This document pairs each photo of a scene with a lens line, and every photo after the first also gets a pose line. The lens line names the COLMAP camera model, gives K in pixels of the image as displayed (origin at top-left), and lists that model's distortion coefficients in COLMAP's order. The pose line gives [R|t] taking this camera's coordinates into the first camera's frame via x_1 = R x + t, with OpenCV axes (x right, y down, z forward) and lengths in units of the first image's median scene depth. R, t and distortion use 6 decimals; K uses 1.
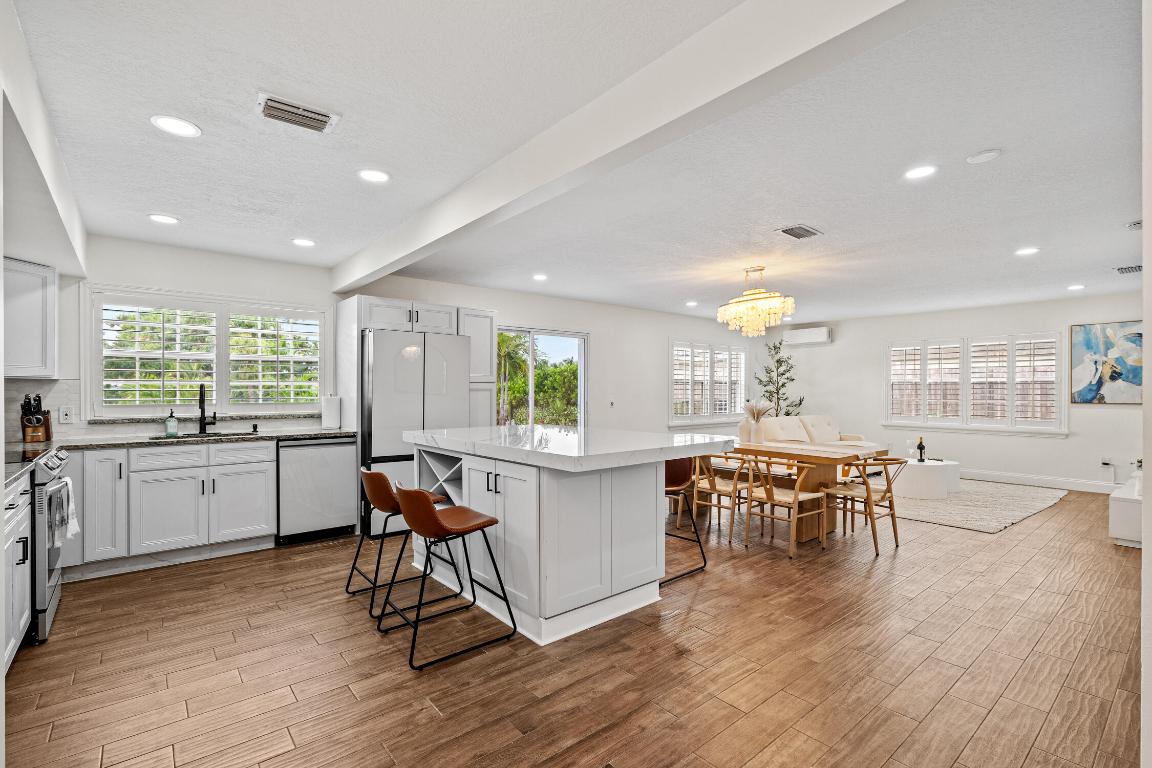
lens RADIAL K [[525.4, 0, 573.5], [0, 525.4, 395.8], [0, 0, 1]] dist [-0.003953, -0.000382]
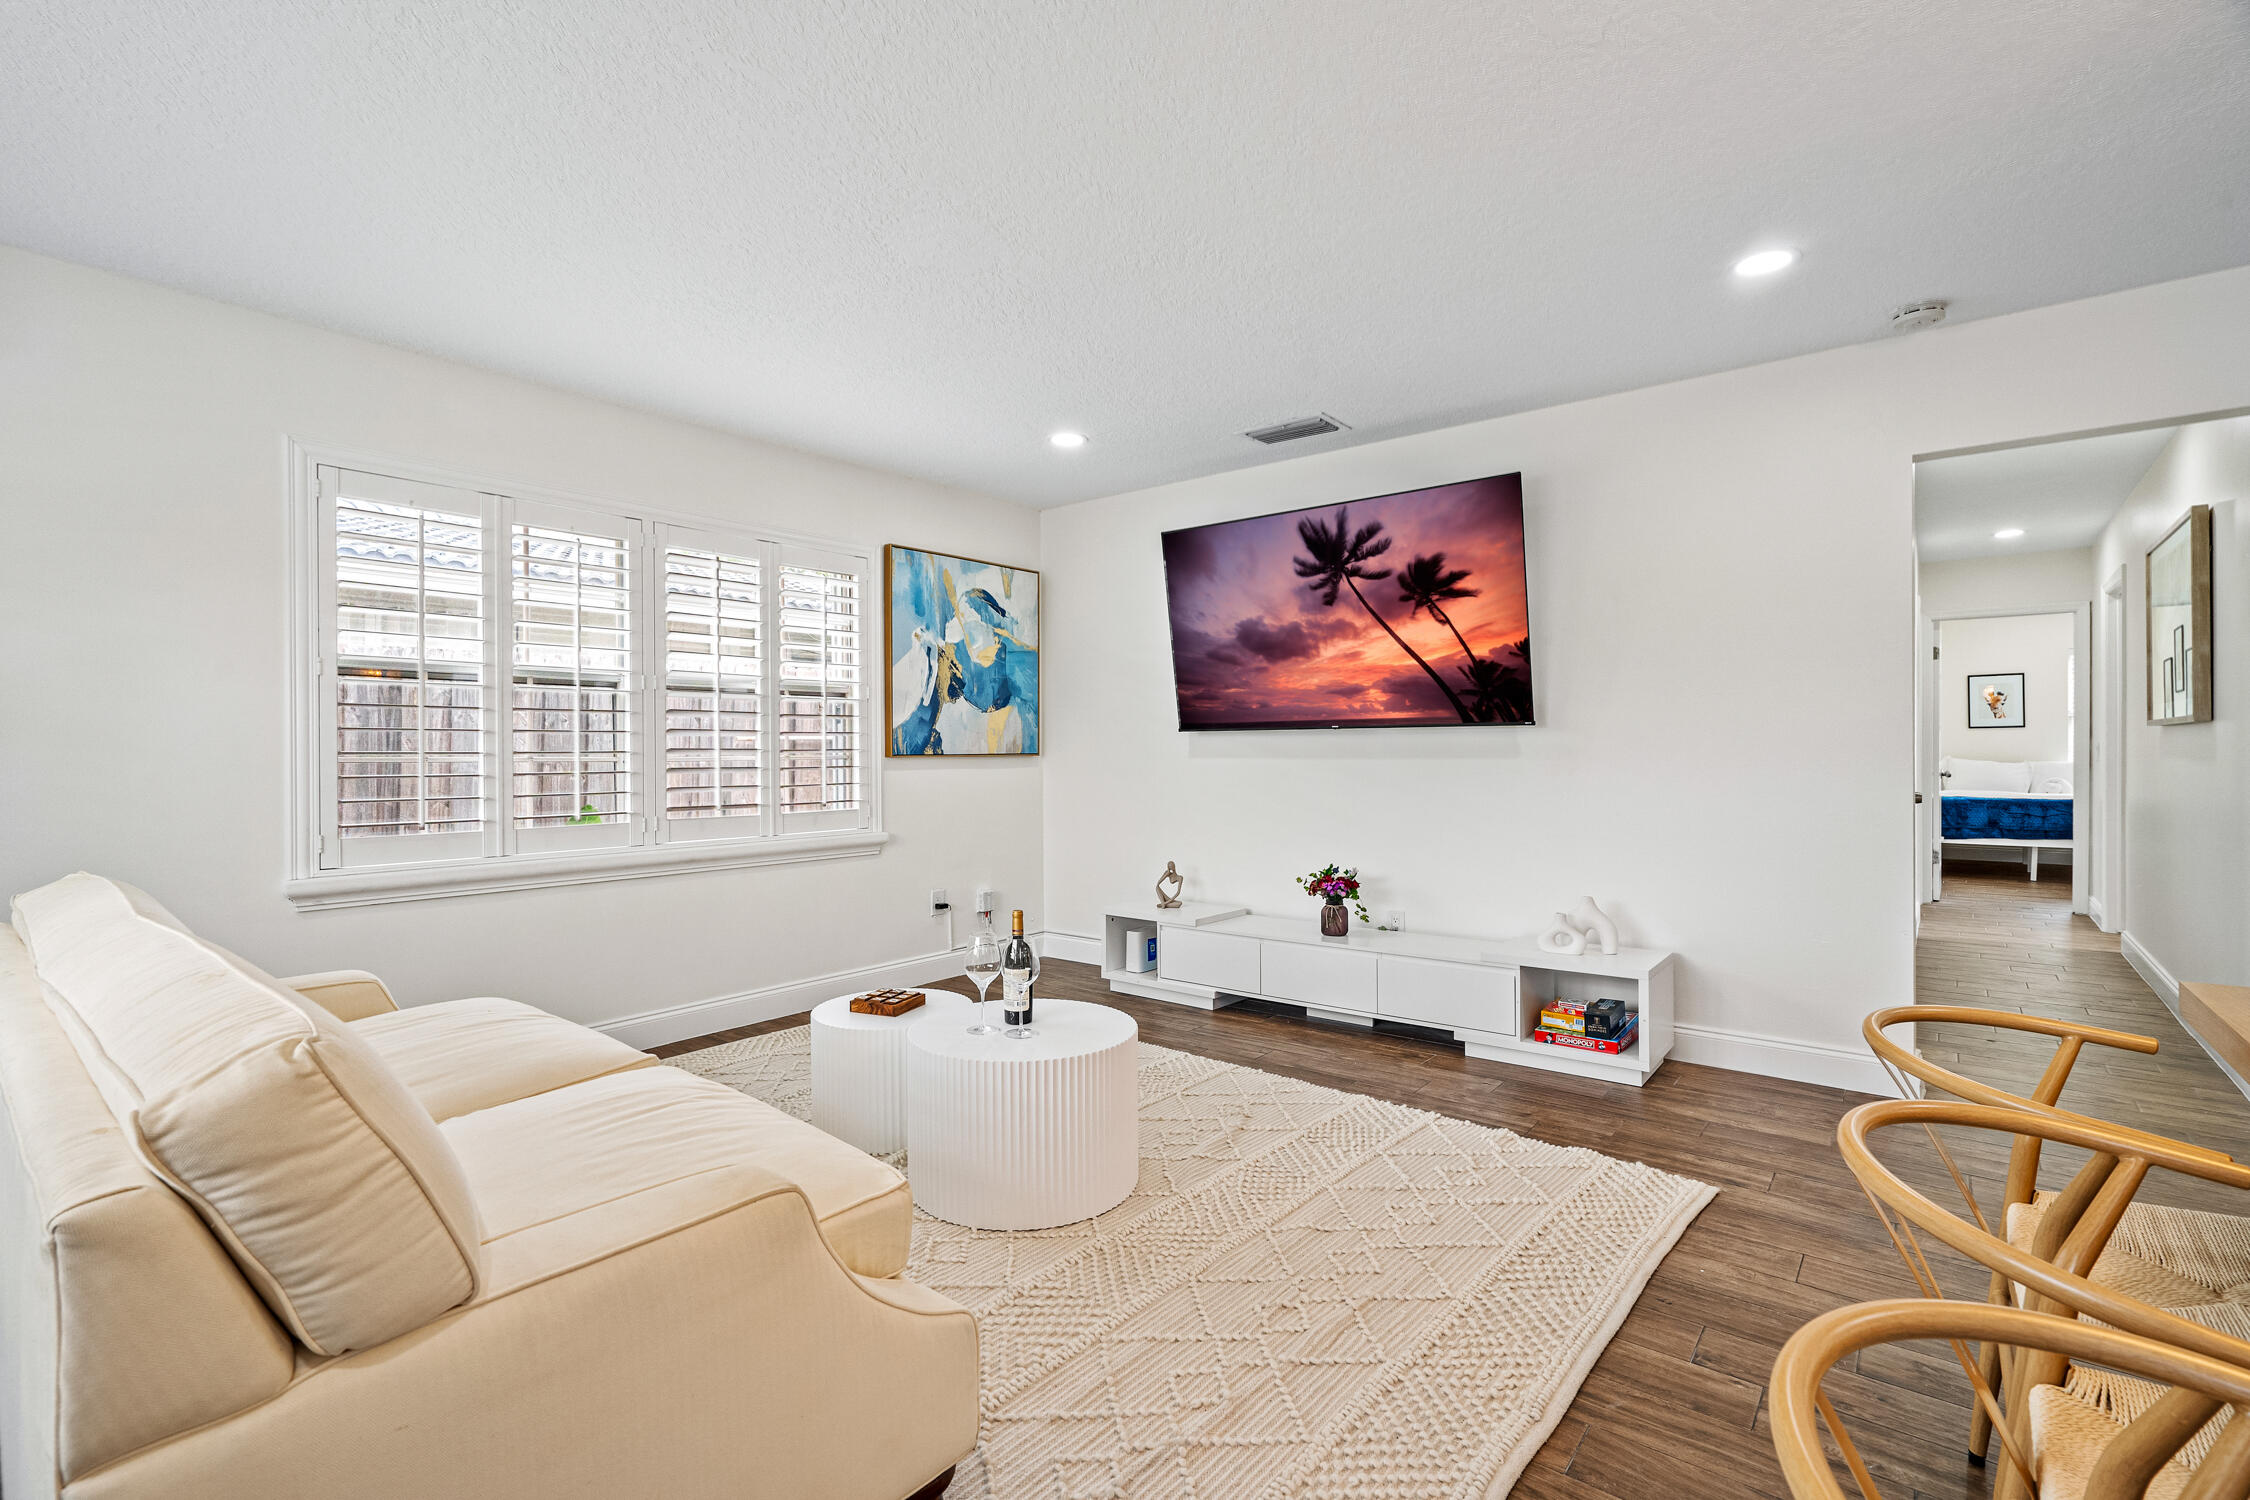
lens RADIAL K [[1026.2, 0, 1134.5], [0, 1026.2, 743.1], [0, 0, 1]] dist [-0.003953, -0.000382]
pose [[-0.200539, 0.003714, 0.979679, 0.266029], [0.014308, 0.999897, -0.000861, 0.009772], [-0.979581, 0.013845, -0.200571, 1.228118]]
